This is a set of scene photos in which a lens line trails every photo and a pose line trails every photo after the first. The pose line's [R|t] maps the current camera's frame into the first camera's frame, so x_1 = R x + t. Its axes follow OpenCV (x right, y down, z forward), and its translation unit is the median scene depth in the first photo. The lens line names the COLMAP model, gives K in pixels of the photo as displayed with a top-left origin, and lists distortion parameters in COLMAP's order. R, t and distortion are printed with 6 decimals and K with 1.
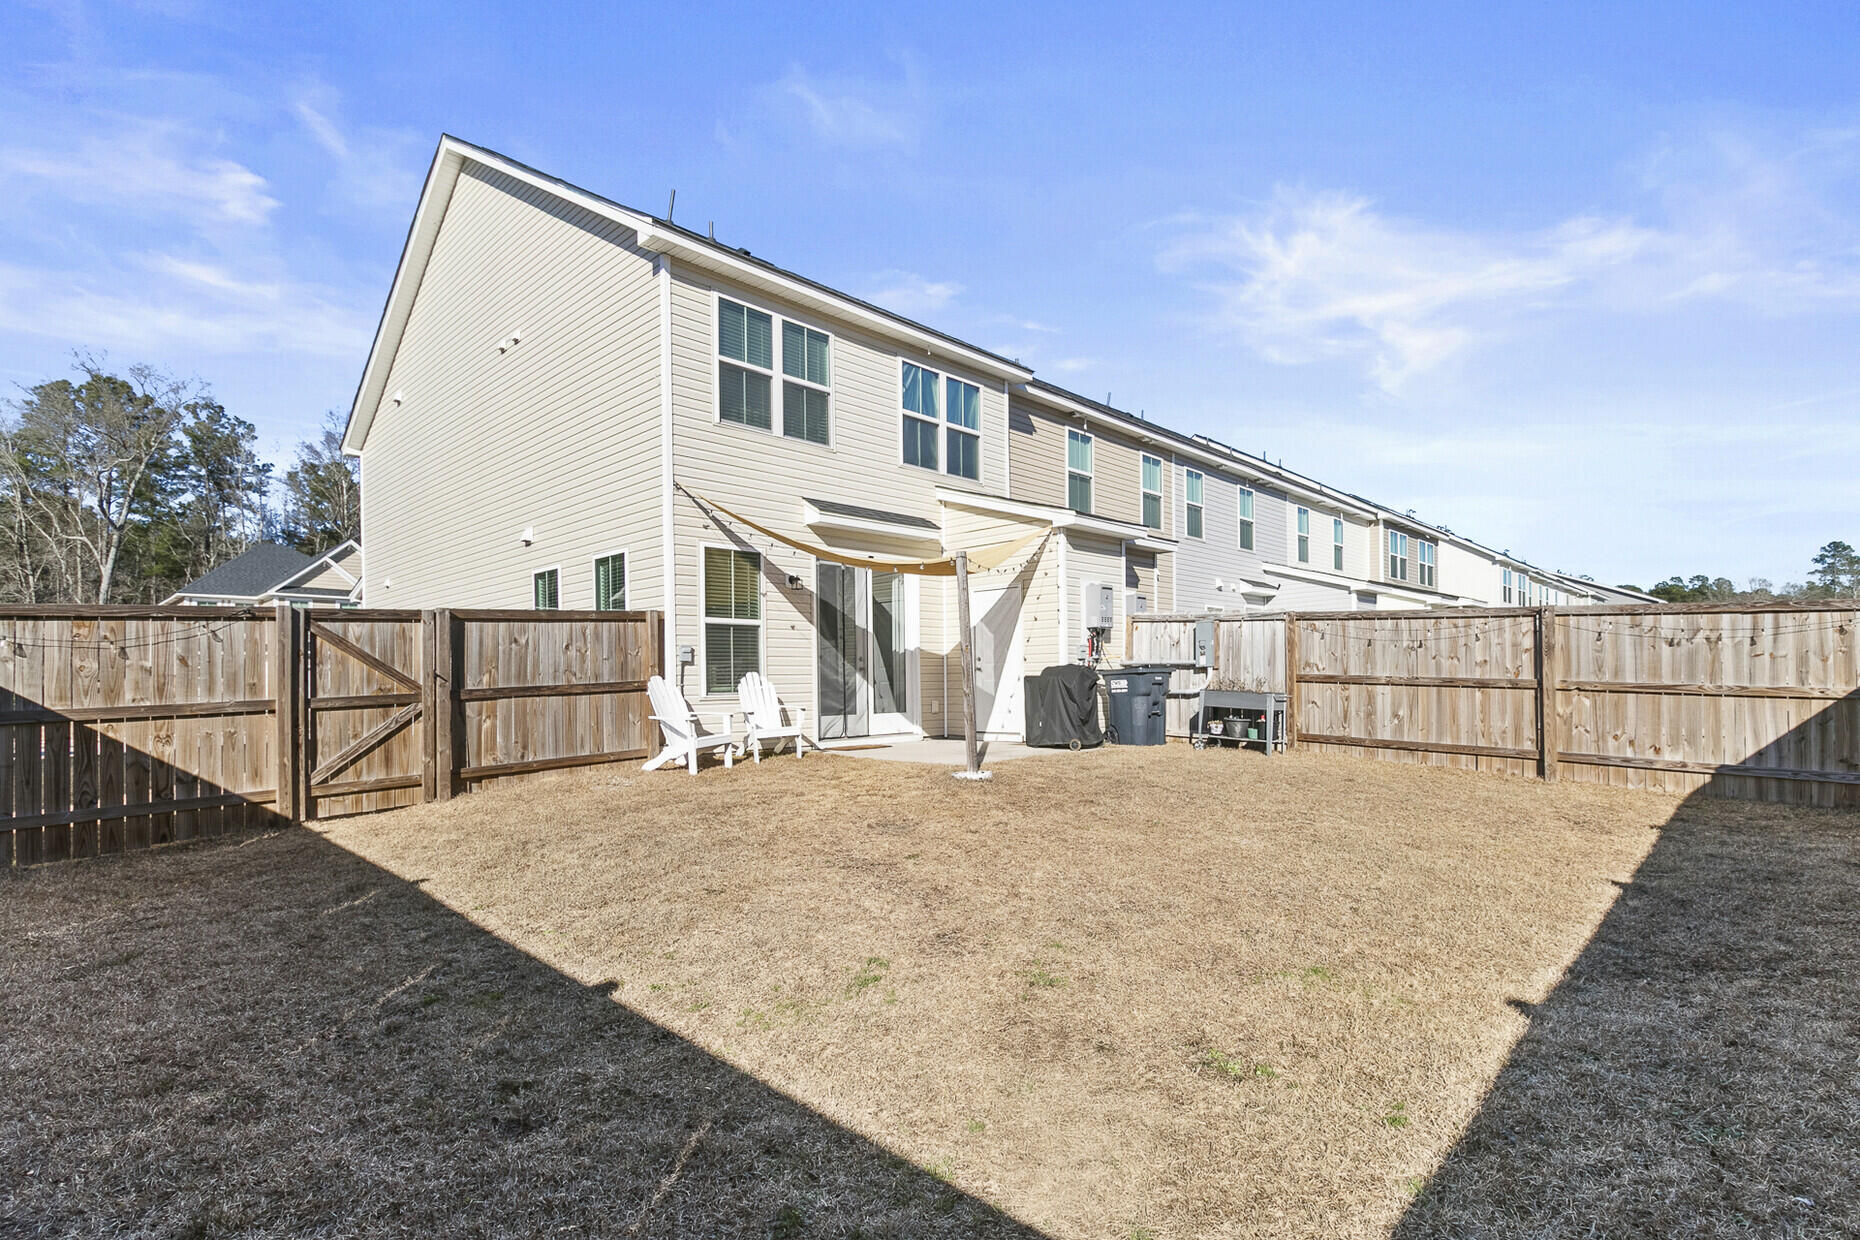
lens RADIAL K [[869.6, 0, 899.9], [0, 869.6, 687.6], [0, 0, 1]] dist [0.003132, 0.001136]
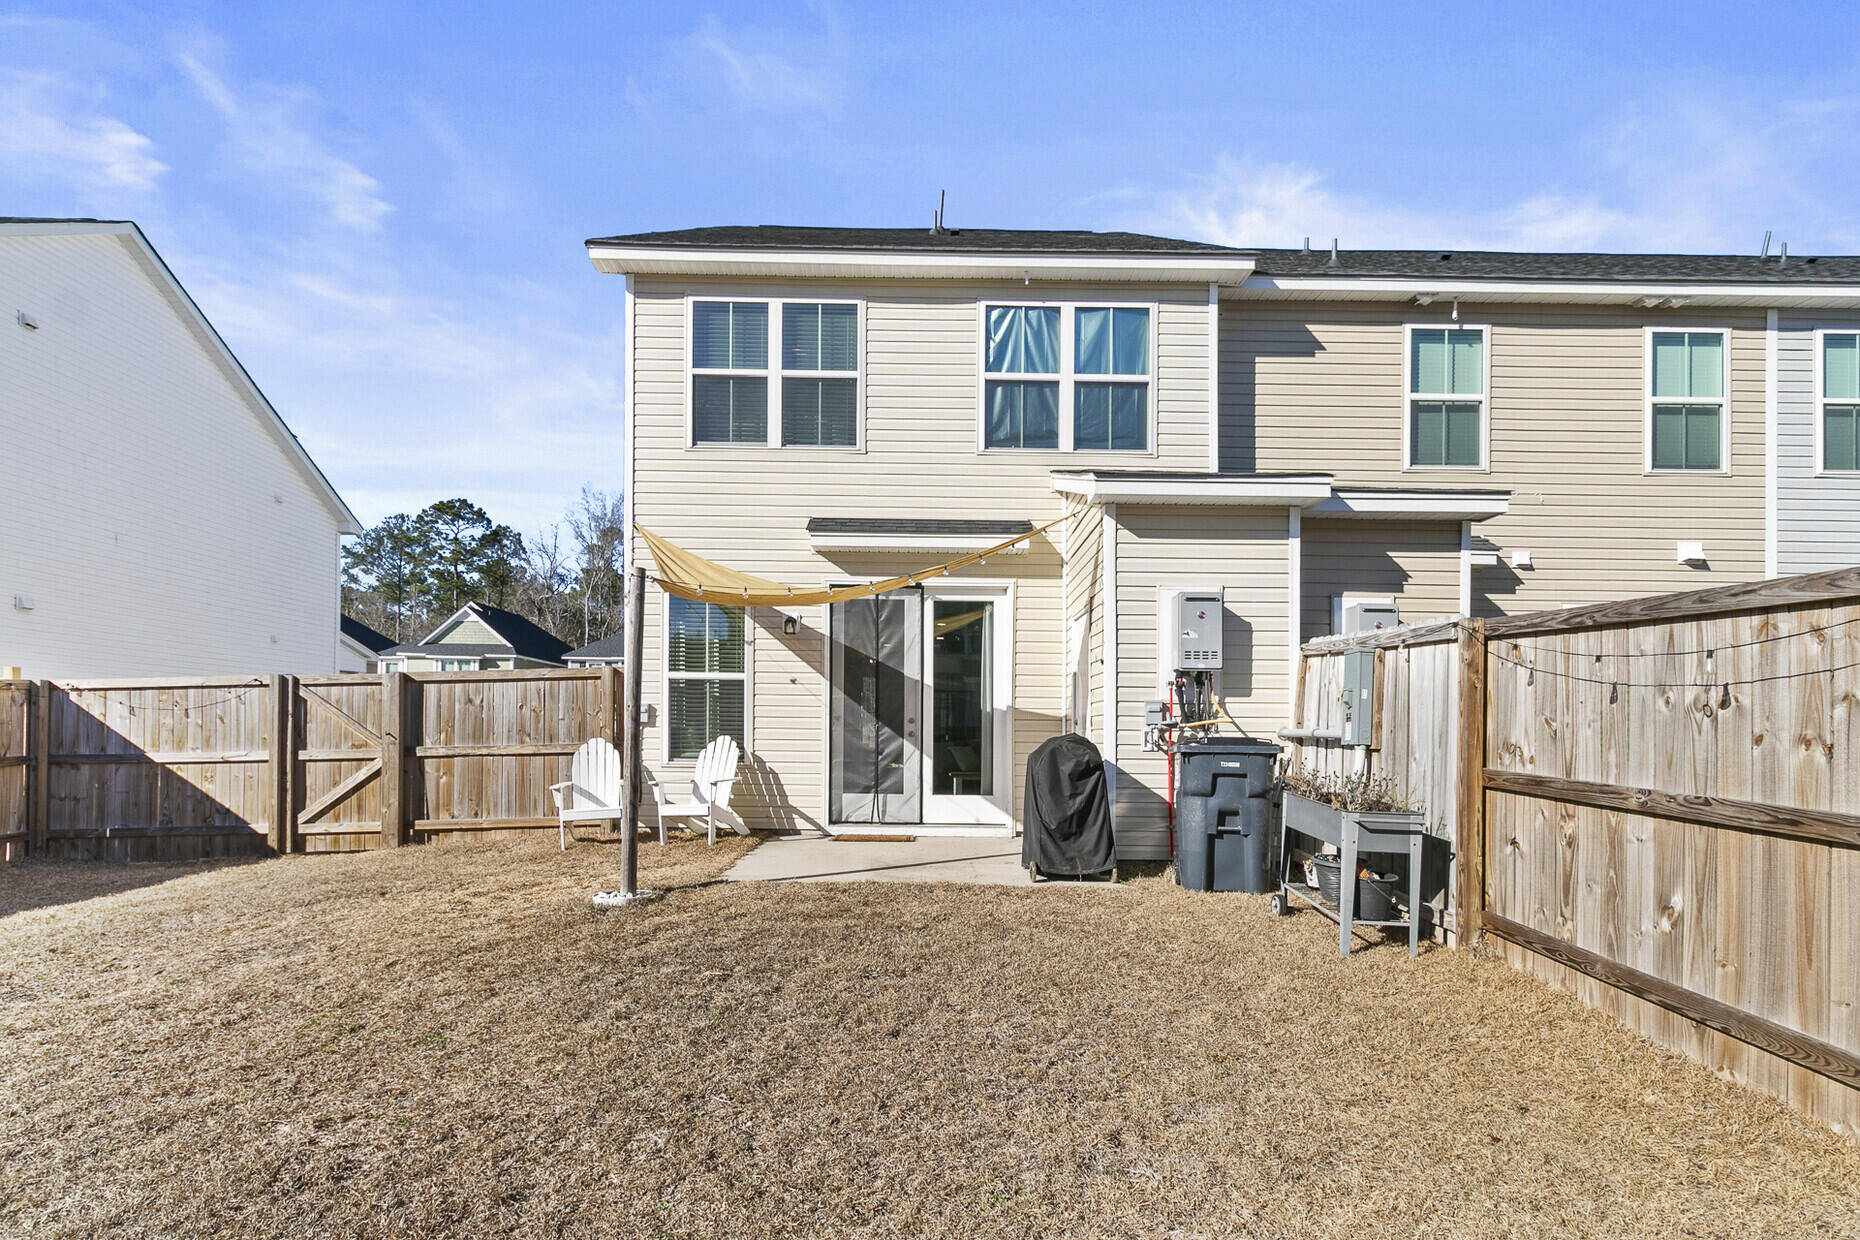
lens RADIAL K [[869.6, 0, 925.6], [0, 869.6, 748.6], [0, 0, 1]] dist [0.003132, 0.001136]
pose [[0.721634, 0.032788, -0.691498, 0.537470], [-0.025003, 0.999460, 0.021298, -0.026820], [0.691823, 0.001920, 0.722064, 0.504238]]
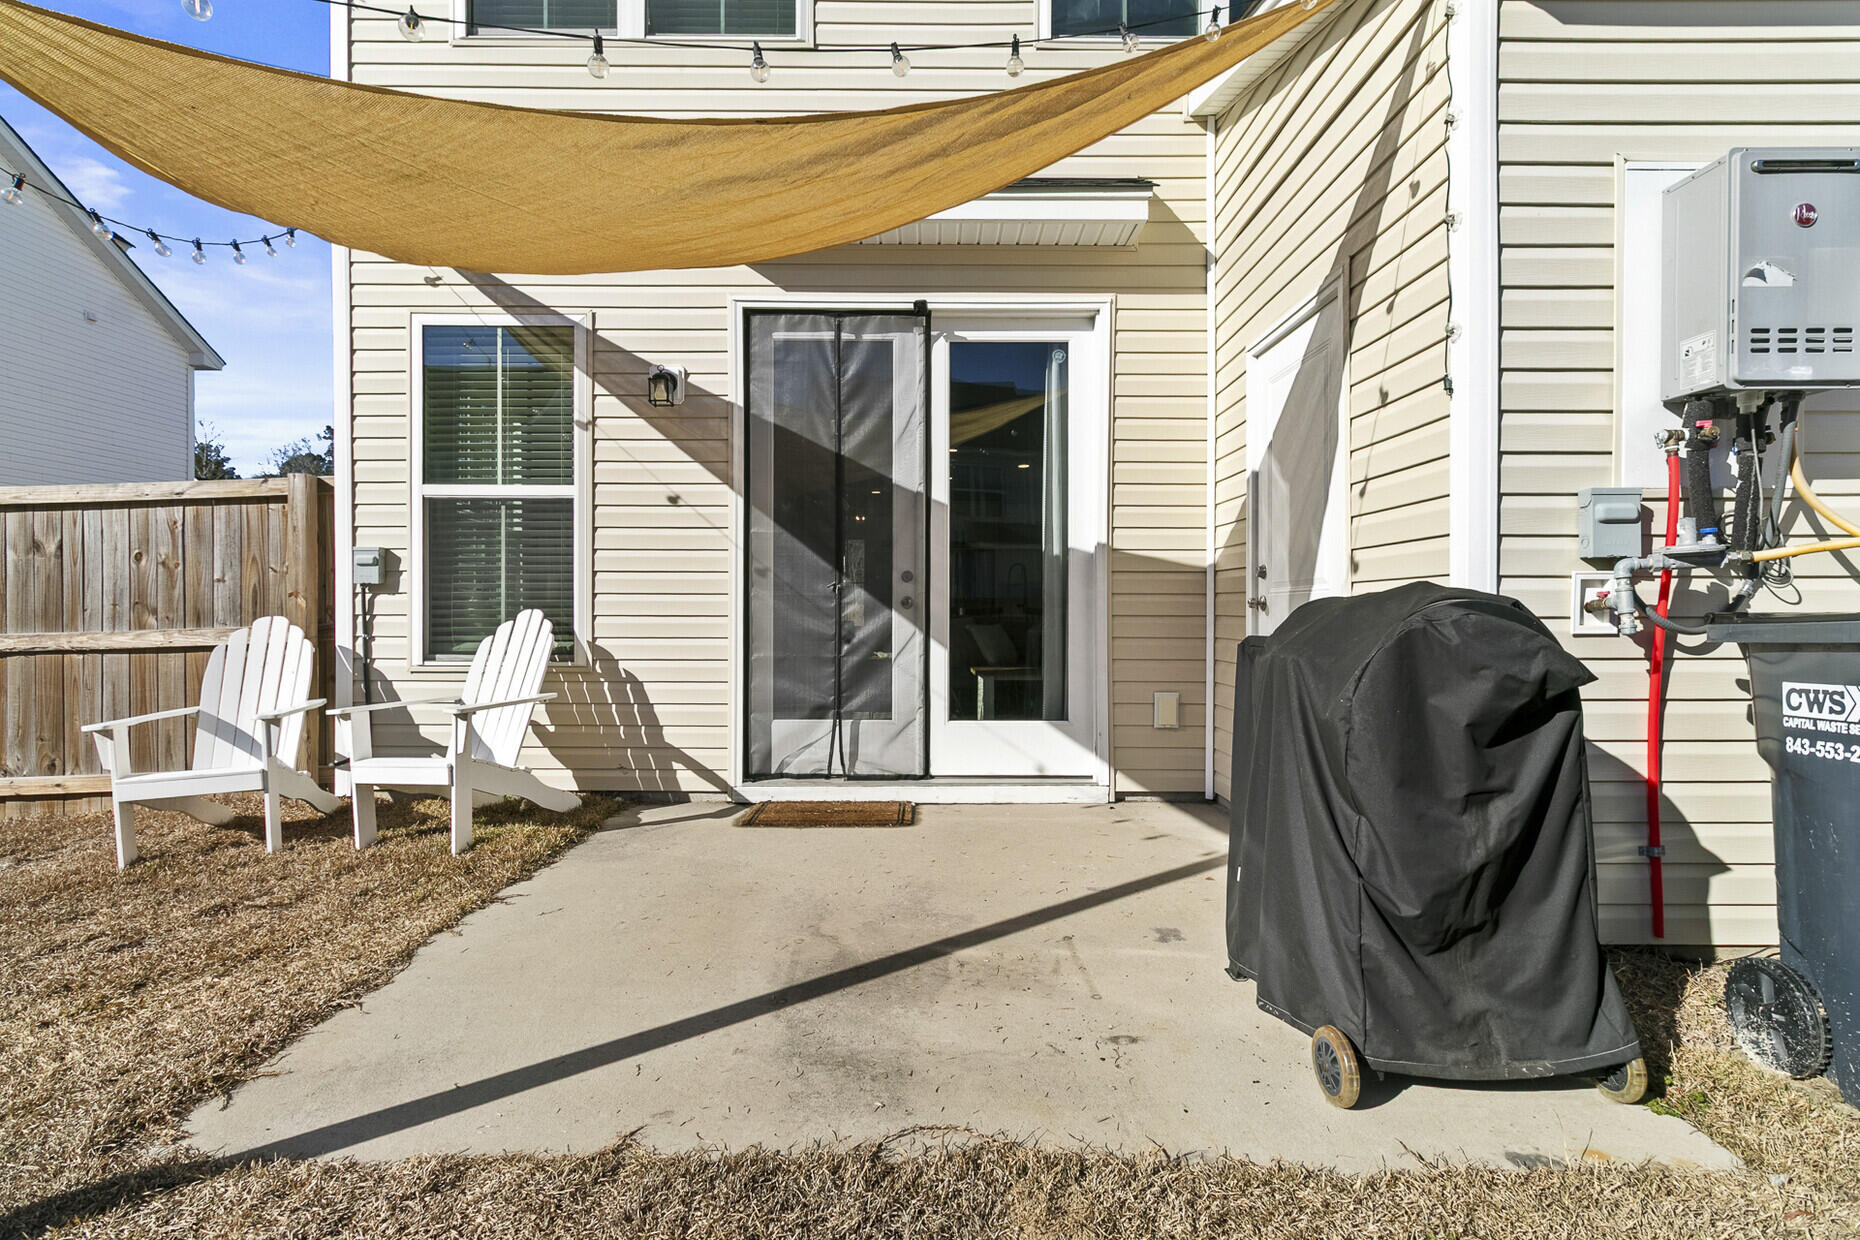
lens RADIAL K [[869.6, 0, 919.8], [0, 869.6, 614.4], [0, 0, 1]] dist [0.003132, 0.001136]
pose [[0.720646, 0.016120, -0.693116, 0.249203], [-0.016230, 0.999848, 0.006380, -0.019824], [0.693113, 0.006652, 0.720798, 0.794994]]
